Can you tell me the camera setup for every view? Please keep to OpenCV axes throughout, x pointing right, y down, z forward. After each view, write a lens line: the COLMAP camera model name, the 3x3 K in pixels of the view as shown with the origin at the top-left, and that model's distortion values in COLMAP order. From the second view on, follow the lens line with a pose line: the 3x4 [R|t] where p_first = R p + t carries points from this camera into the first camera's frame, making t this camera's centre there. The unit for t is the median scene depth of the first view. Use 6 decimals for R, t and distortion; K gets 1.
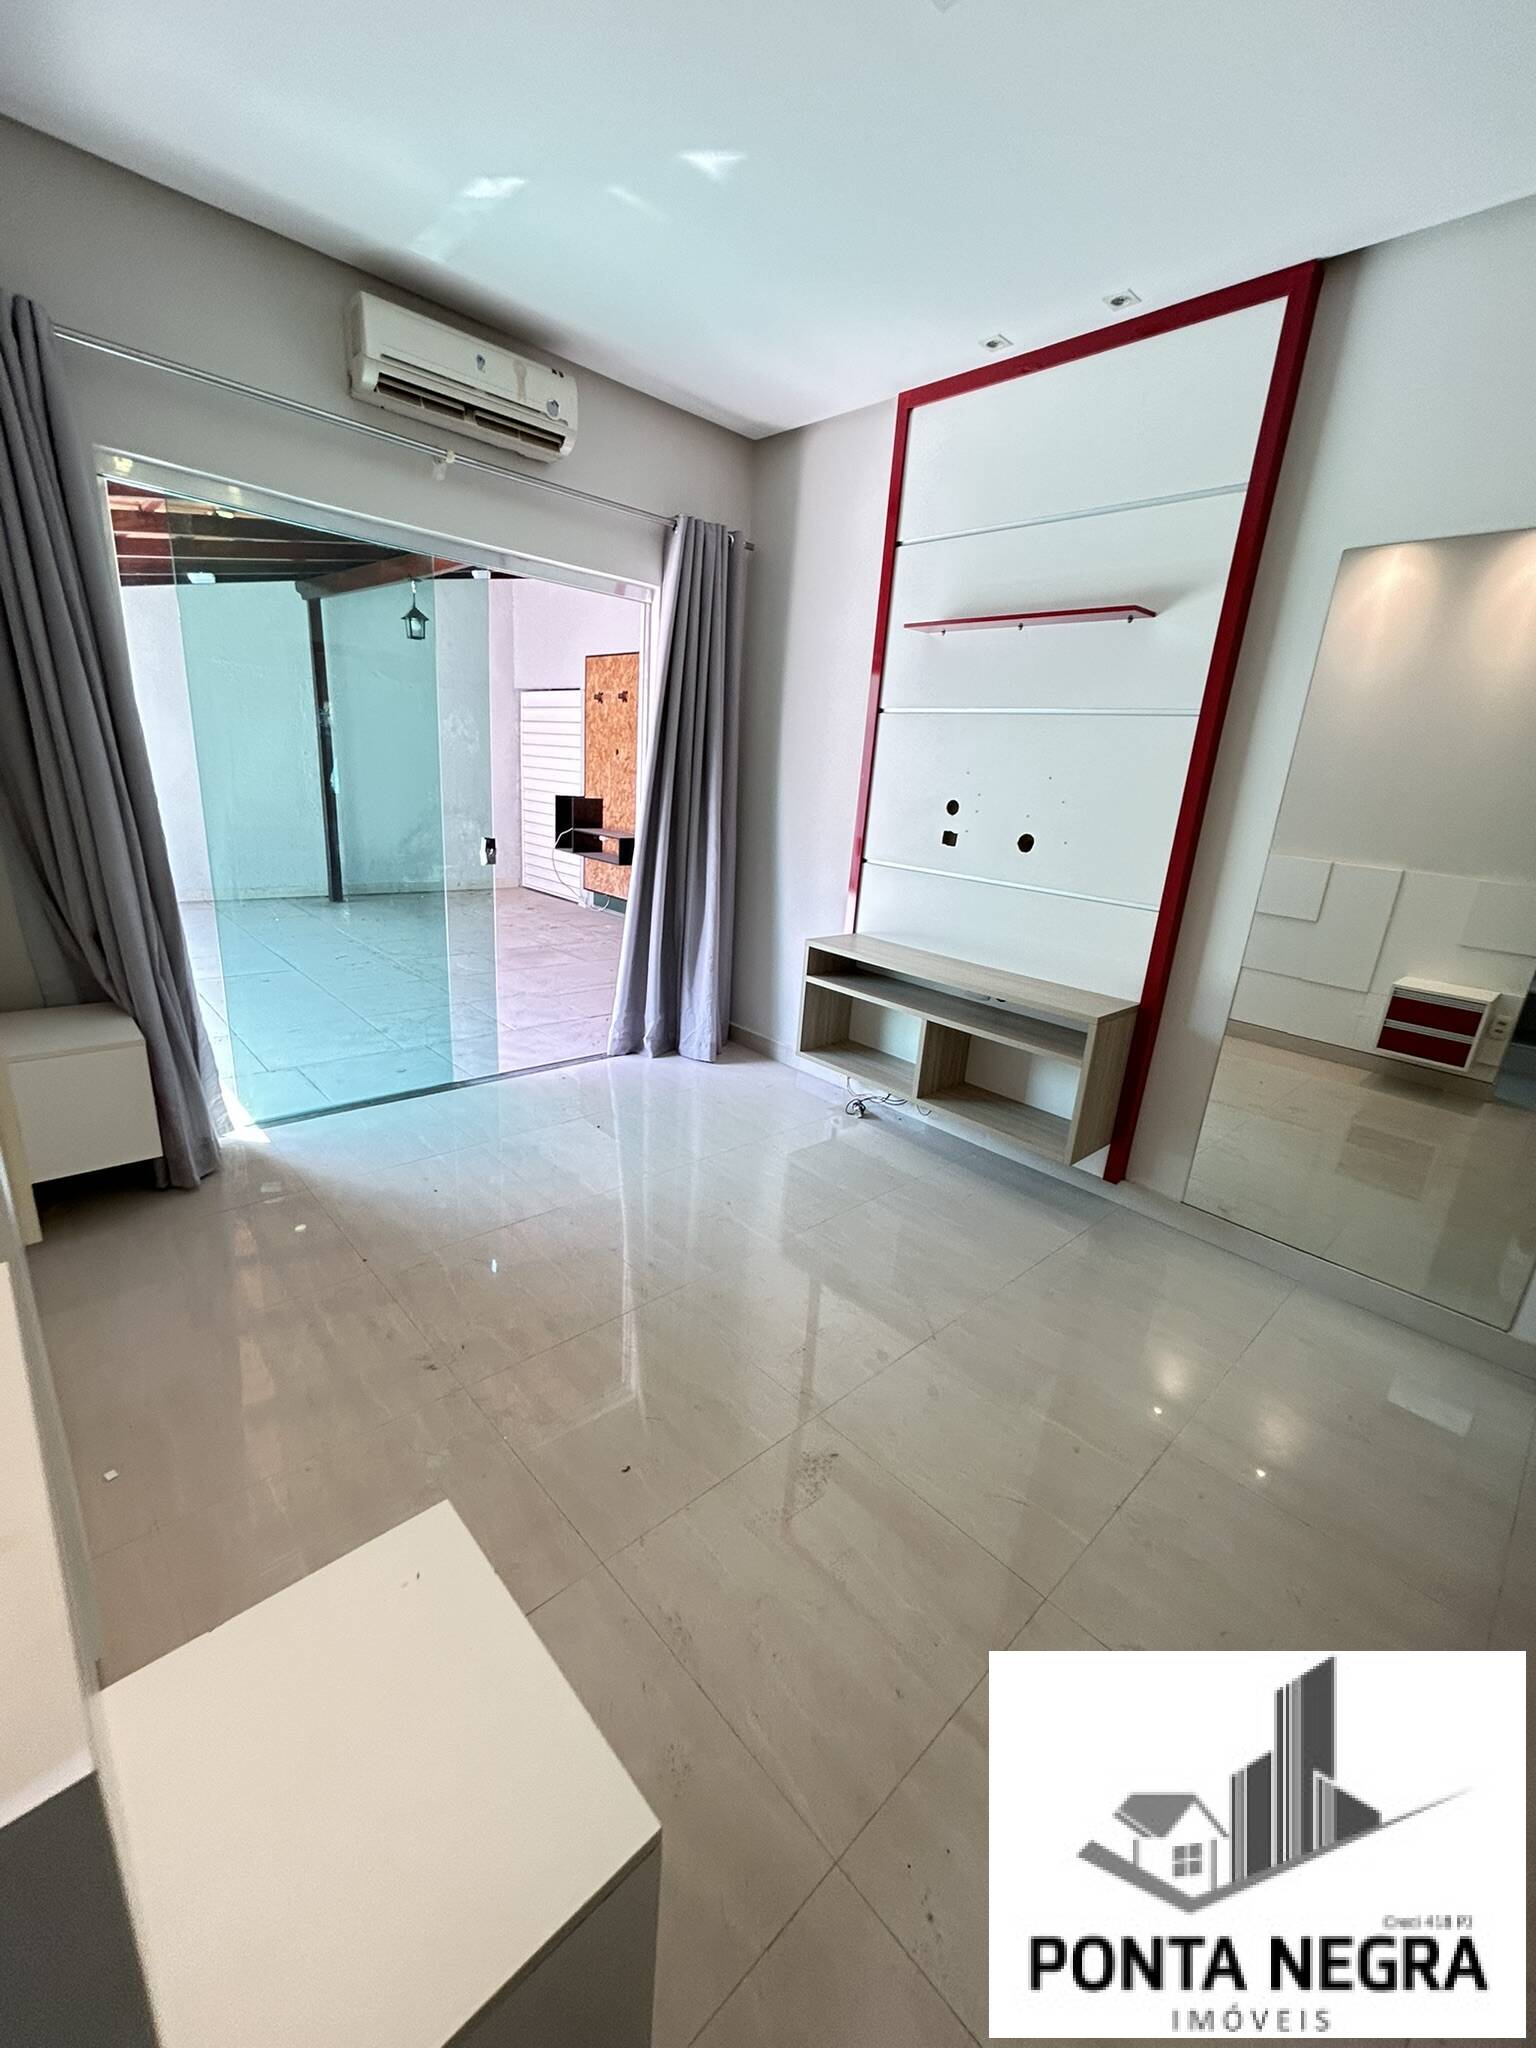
lens RADIAL K [[824.8, 0, 764.3], [0, 824.8, 1023.3], [0, 0, 1]] dist [-0.002097, 0.001974]
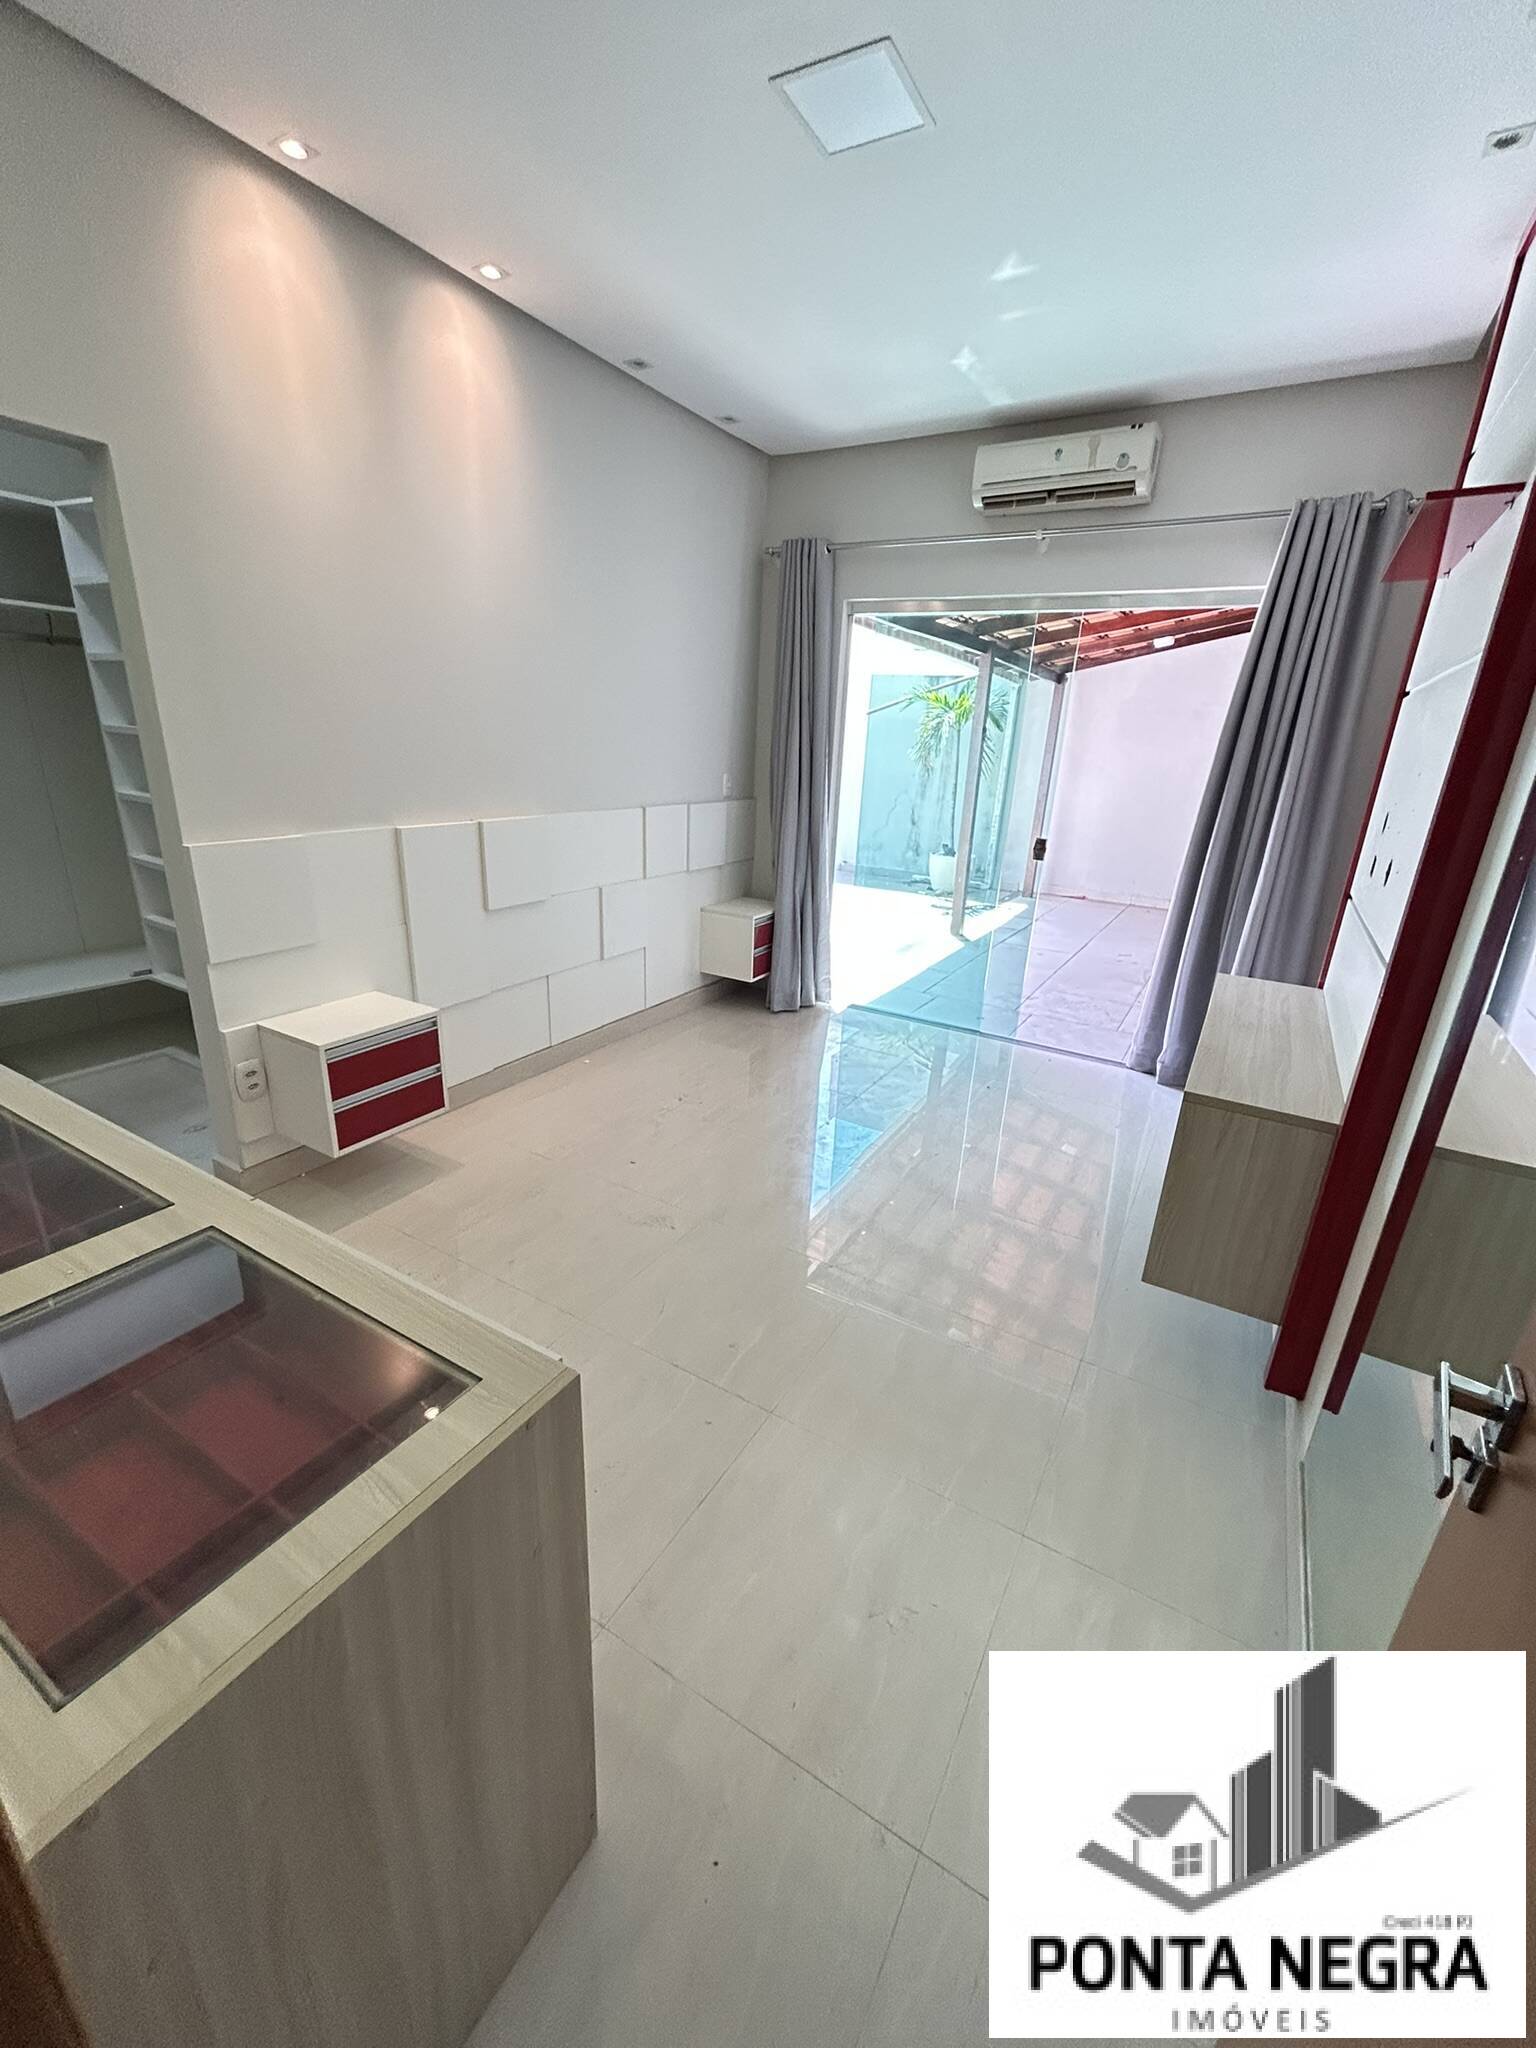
lens RADIAL K [[824.8, 0, 767.9], [0, 824.8, 1024.8], [0, 0, 1]] dist [-0.002097, 0.001974]
pose [[0.277670, 0.258650, -0.925203, 0.342739], [-0.304493, 0.937113, 0.170596, -0.026526], [0.911144, 0.234348, 0.338965, 0.142469]]
